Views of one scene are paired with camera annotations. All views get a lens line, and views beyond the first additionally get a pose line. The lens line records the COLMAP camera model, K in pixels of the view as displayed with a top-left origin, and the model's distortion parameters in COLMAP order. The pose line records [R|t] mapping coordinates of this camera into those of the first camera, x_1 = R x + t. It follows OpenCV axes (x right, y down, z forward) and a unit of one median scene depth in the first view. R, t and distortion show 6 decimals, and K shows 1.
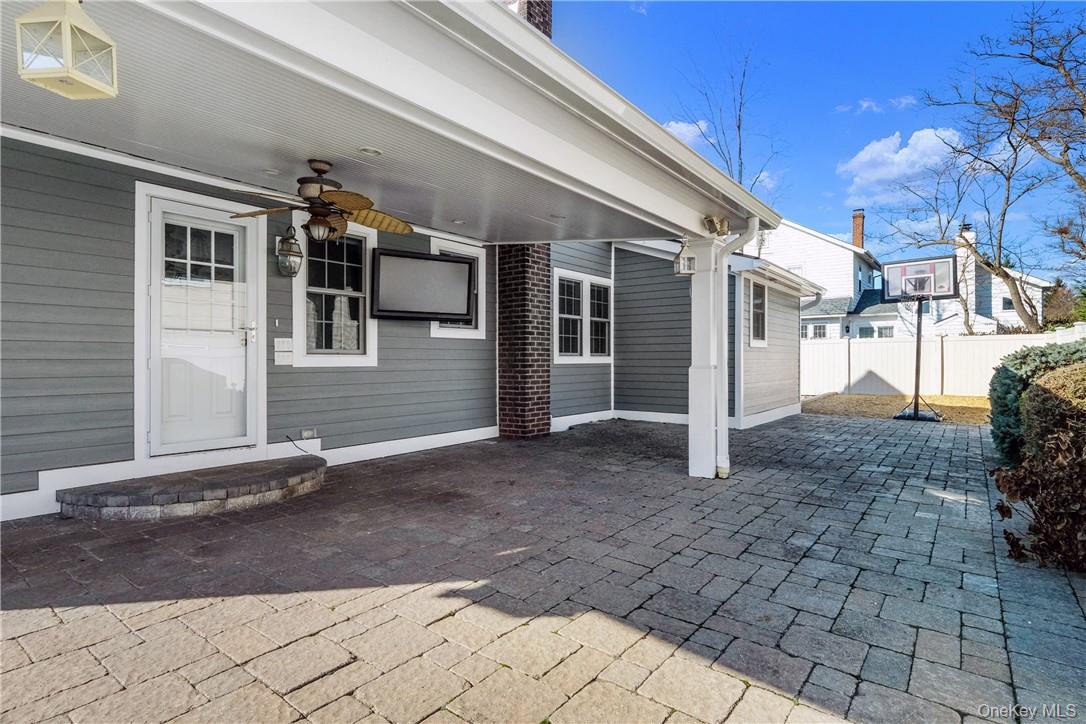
lens RADIAL K [[556.8, 0, 543.0], [0, 556.8, 362.0], [0, 0, 1]] dist [-0.000724, 0.000023]
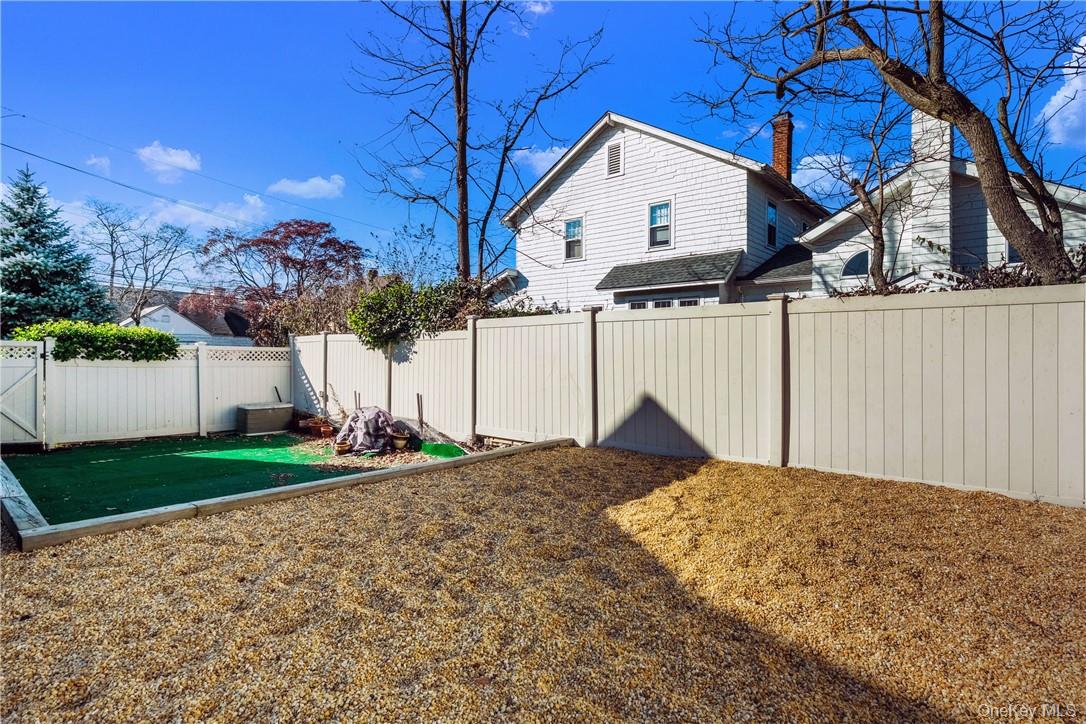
lens RADIAL K [[571.0, 0, 543.0], [0, 571.0, 362.0], [0, 0, 1]] dist [0.001162, 0.000184]
pose [[0.999132, 0.009439, -0.040581, 0.585318], [-0.009102, 0.999923, 0.008467, -0.009900], [0.040658, -0.008090, 0.999140, 0.639056]]
